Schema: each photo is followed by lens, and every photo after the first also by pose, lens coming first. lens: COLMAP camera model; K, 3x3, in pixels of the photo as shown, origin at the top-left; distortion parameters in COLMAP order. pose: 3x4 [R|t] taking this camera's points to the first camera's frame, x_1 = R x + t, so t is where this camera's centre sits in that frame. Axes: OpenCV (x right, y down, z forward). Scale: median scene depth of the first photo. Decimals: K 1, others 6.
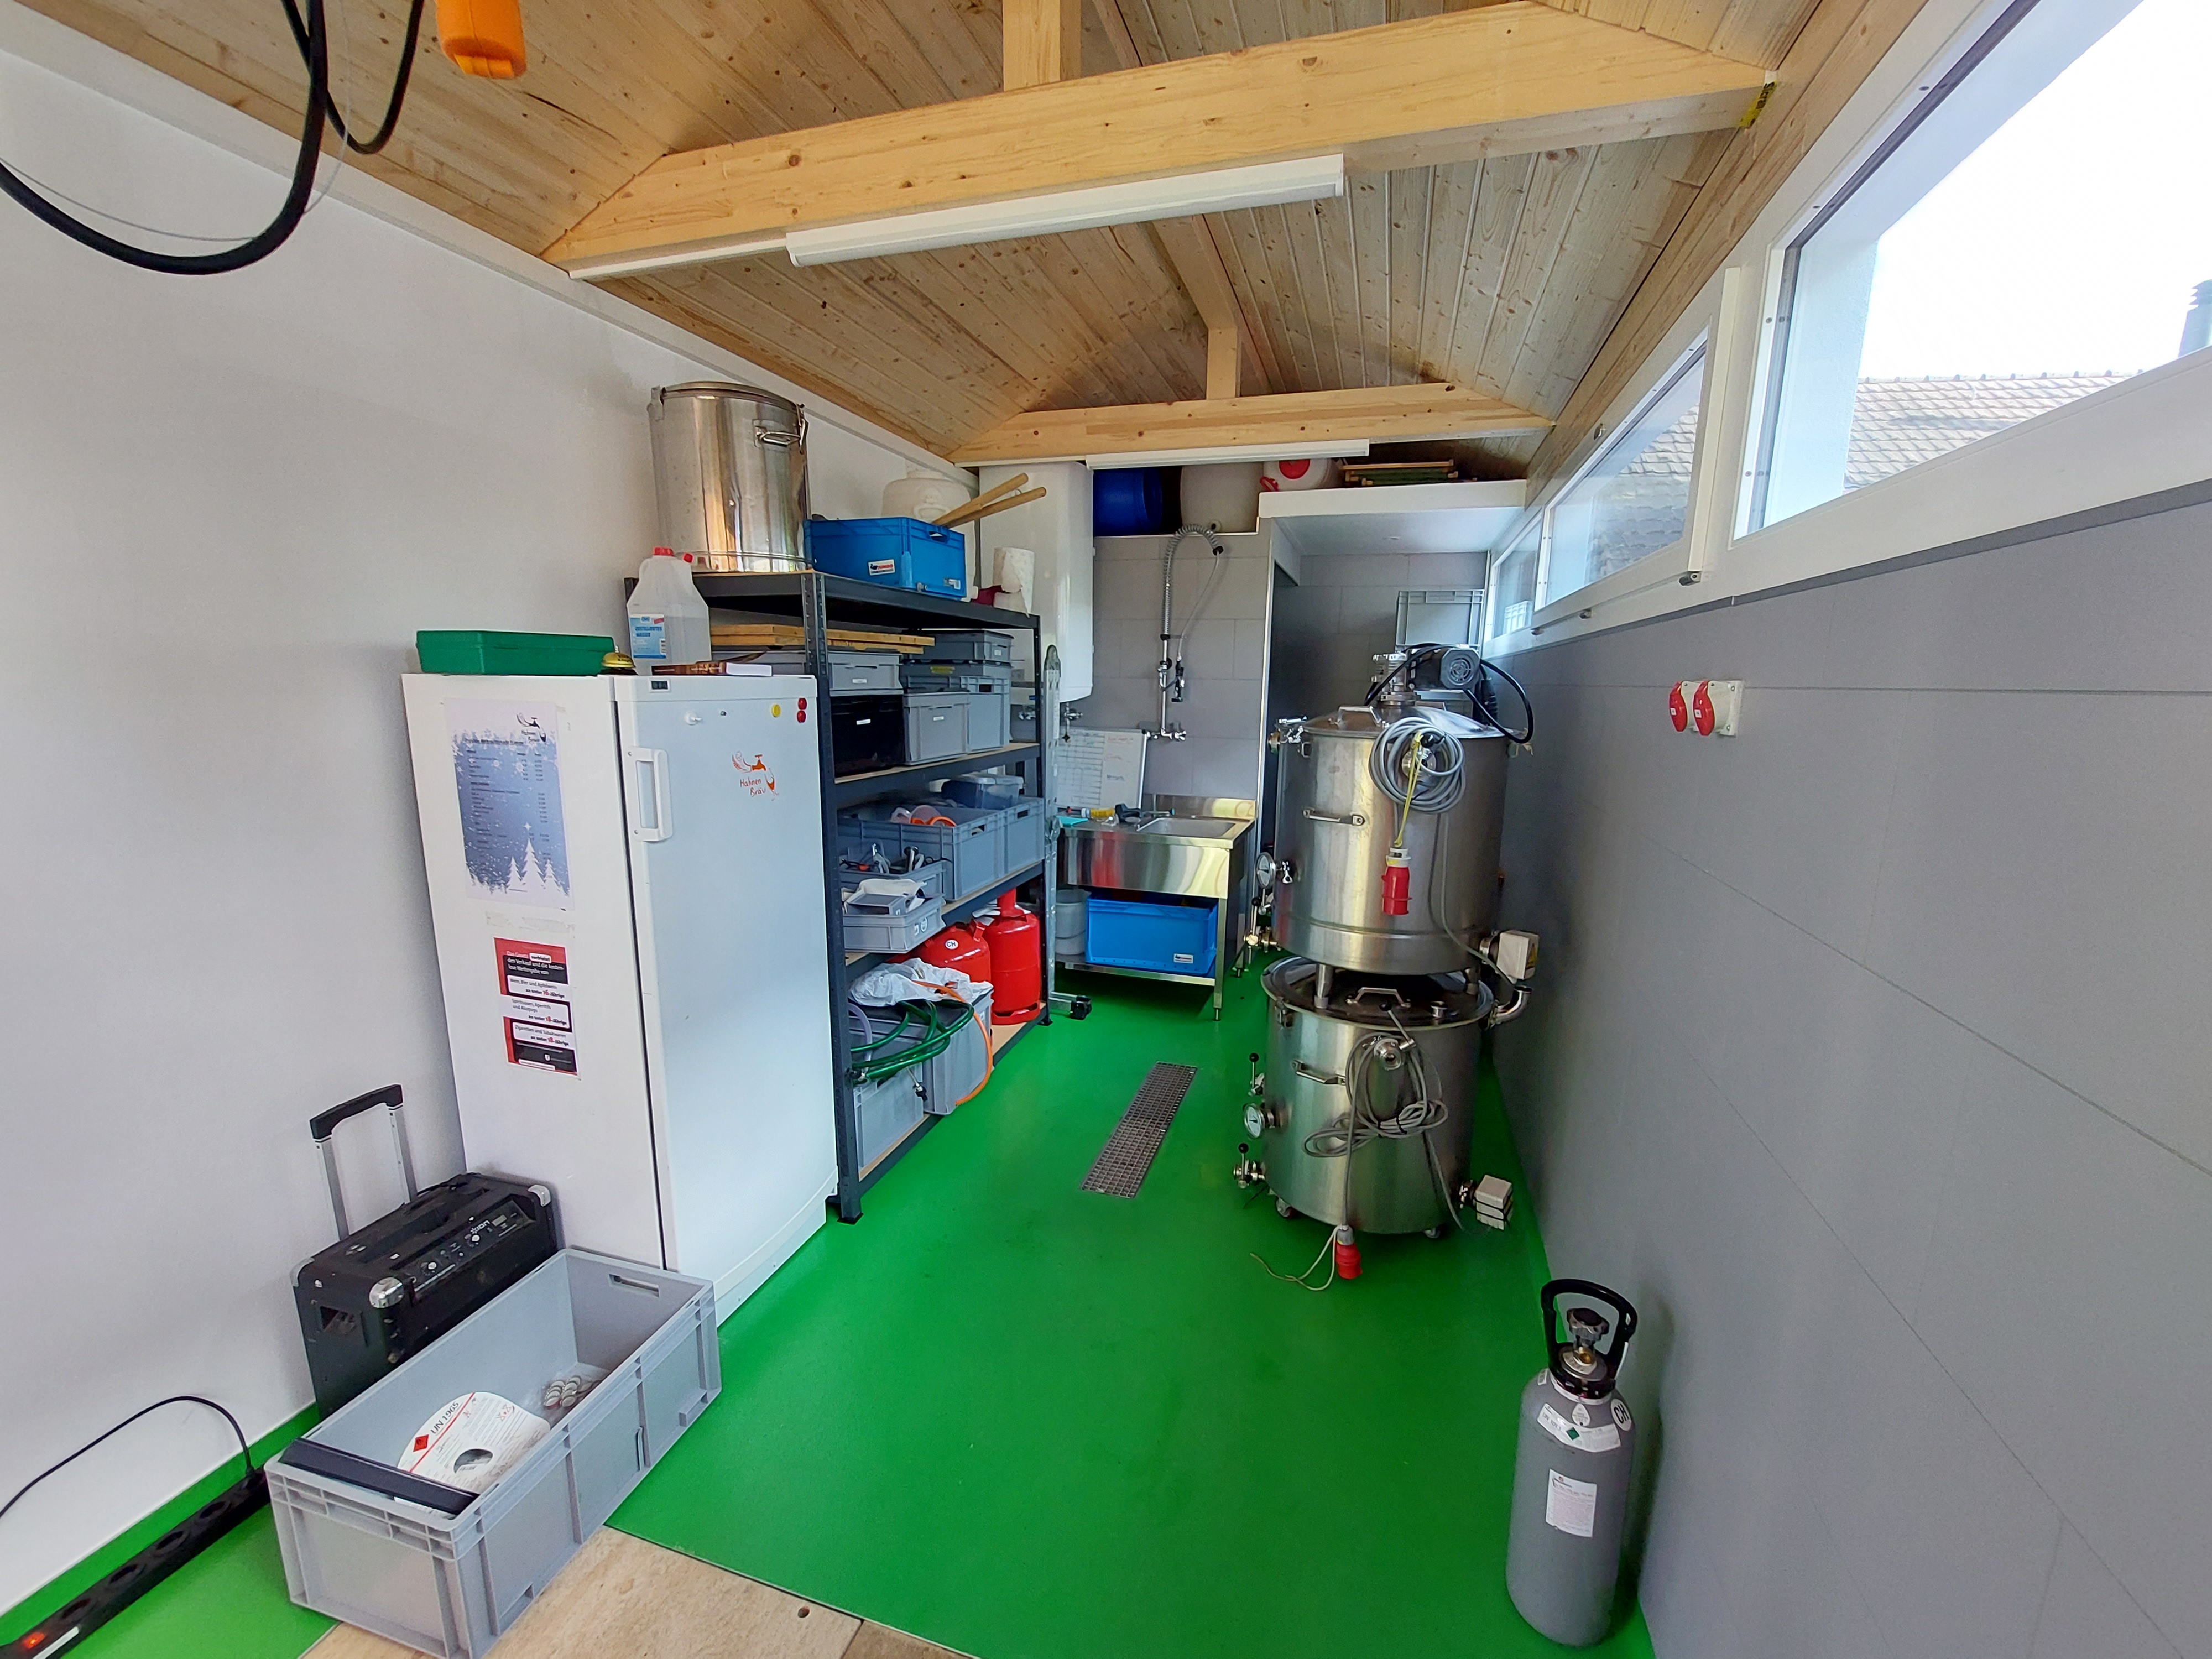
lens RADIAL K [[879.1, 0, 1116.1], [0, 879.1, 850.2], [0, 0, 1]] dist [-0.020267, 0.001951]
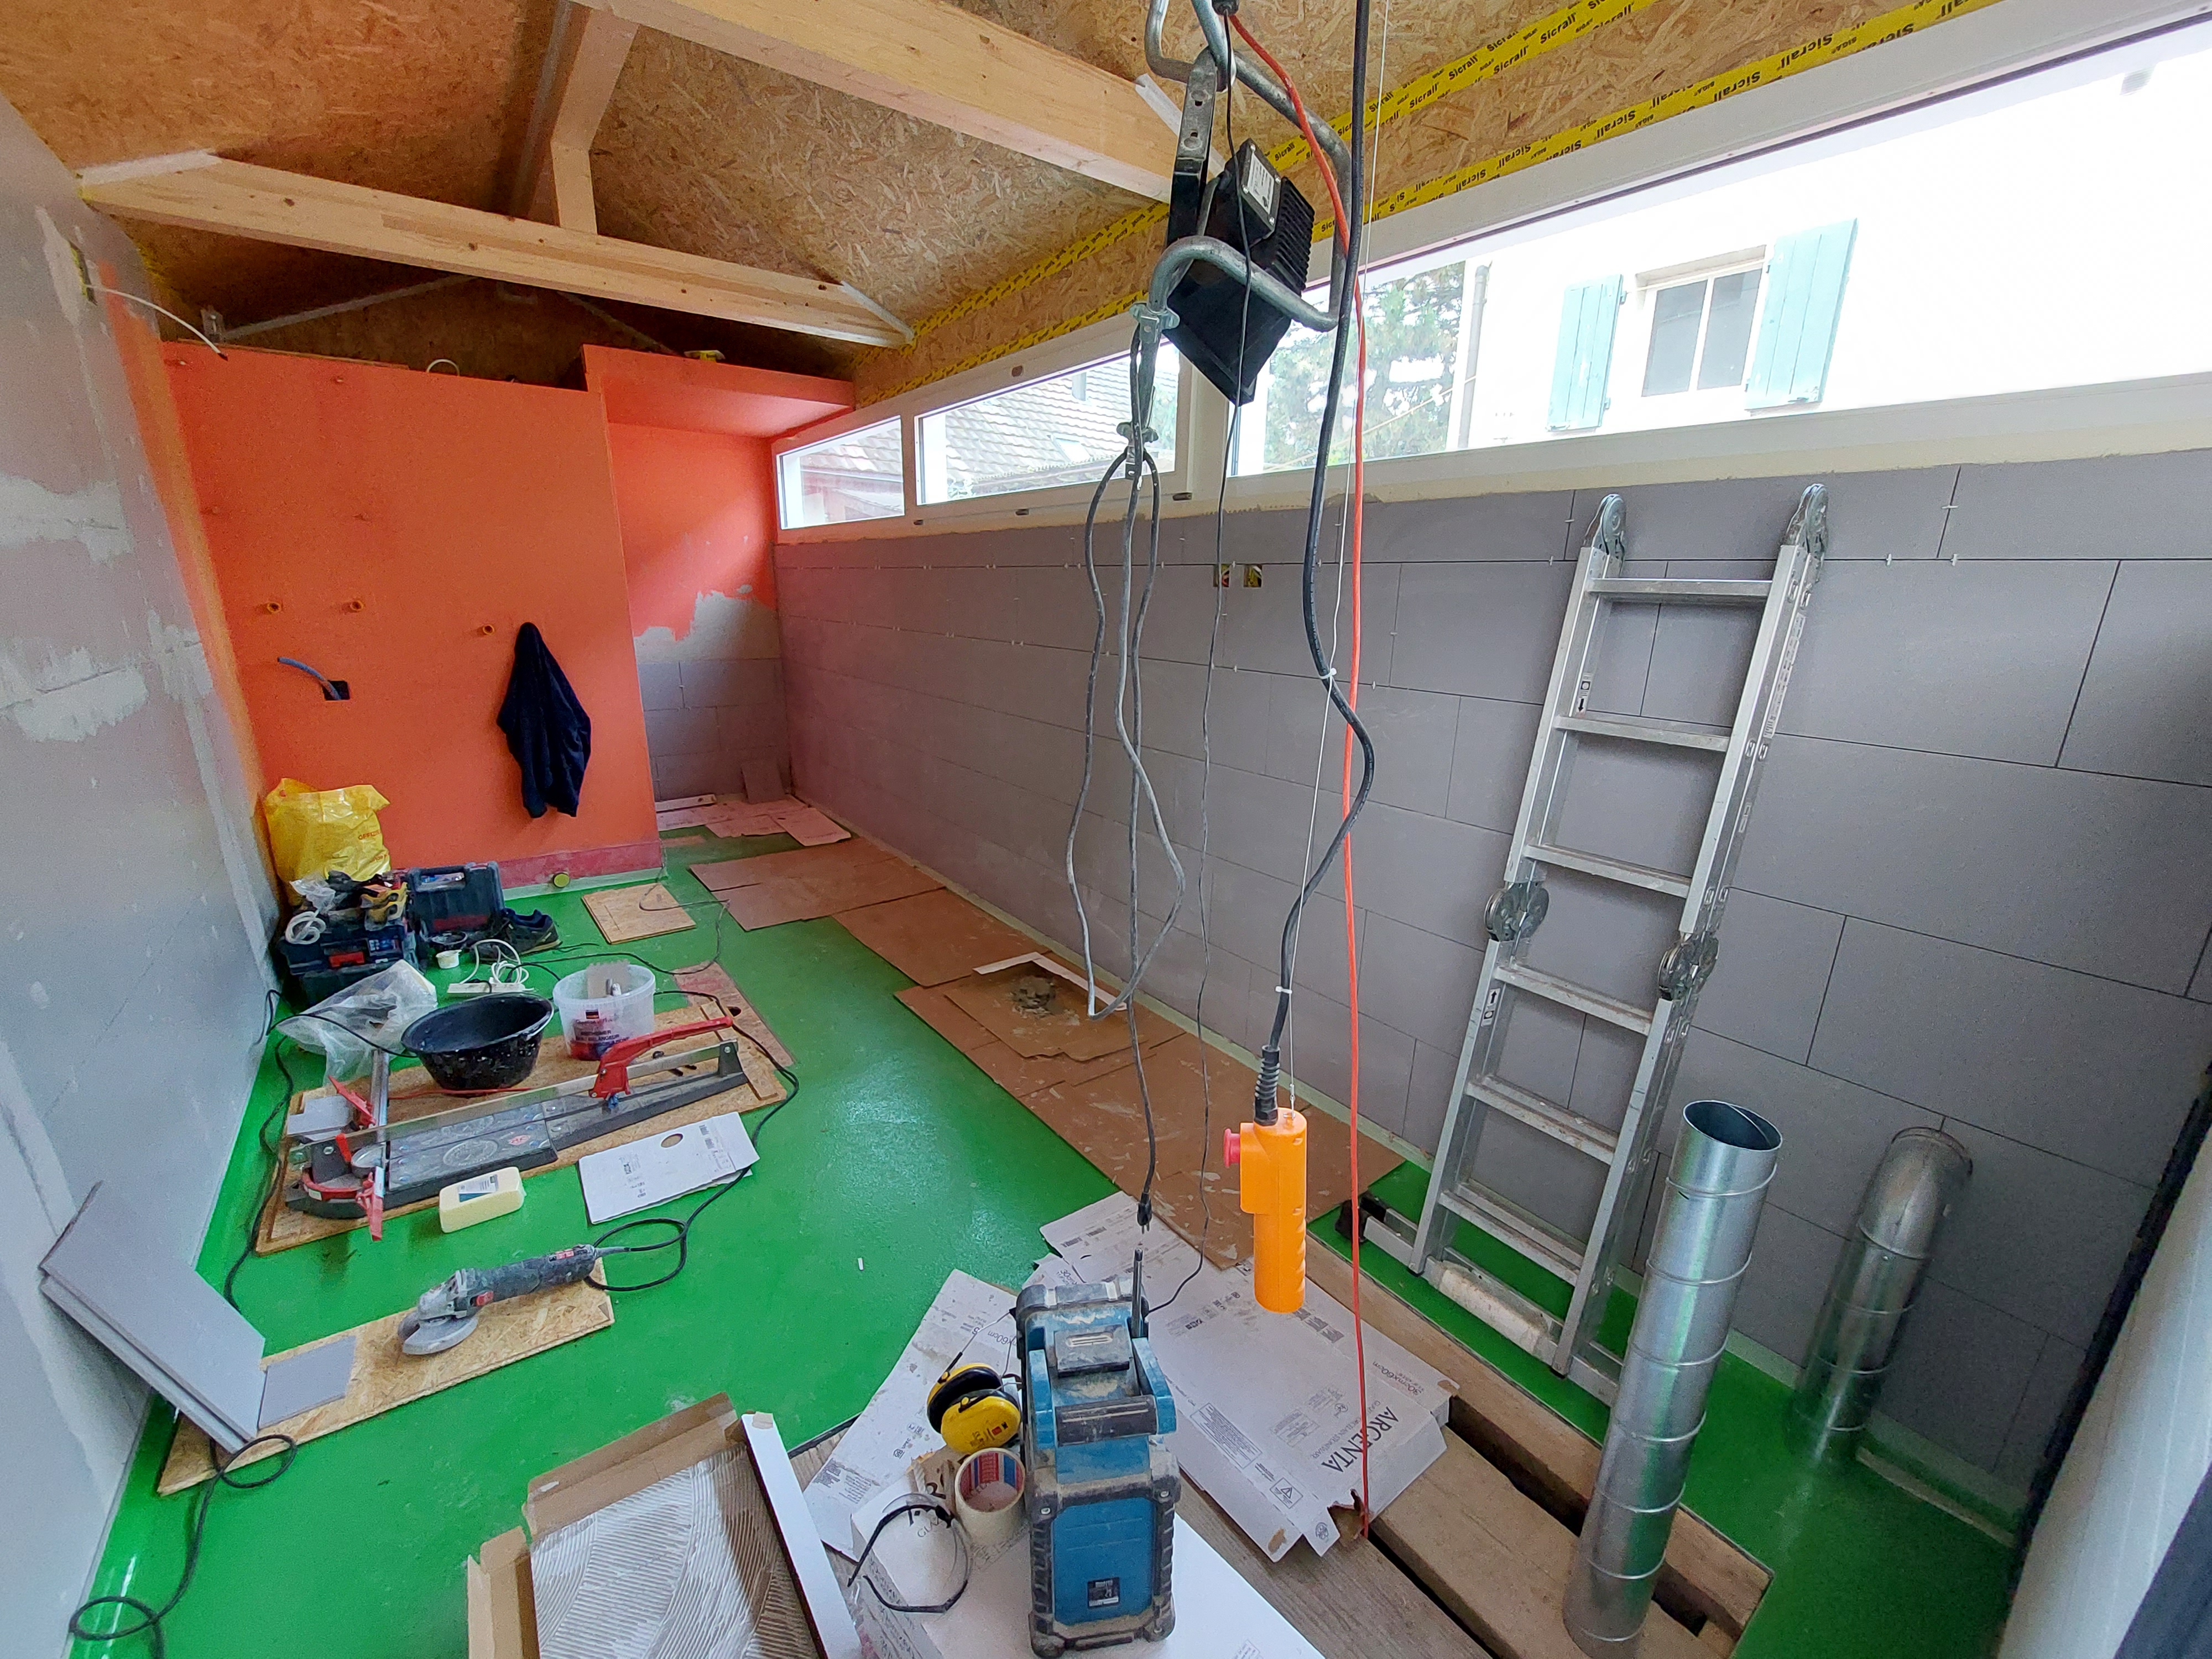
lens RADIAL K [[879.1, 0, 1103.0], [0, 879.1, 834.2], [0, 0, 1]] dist [-0.020267, 0.001951]
pose [[0.593227, -0.229920, 0.771504, -0.475049], [0.145439, 0.973188, 0.178194, -0.006729], [-0.791789, 0.006497, 0.610761, 0.071277]]
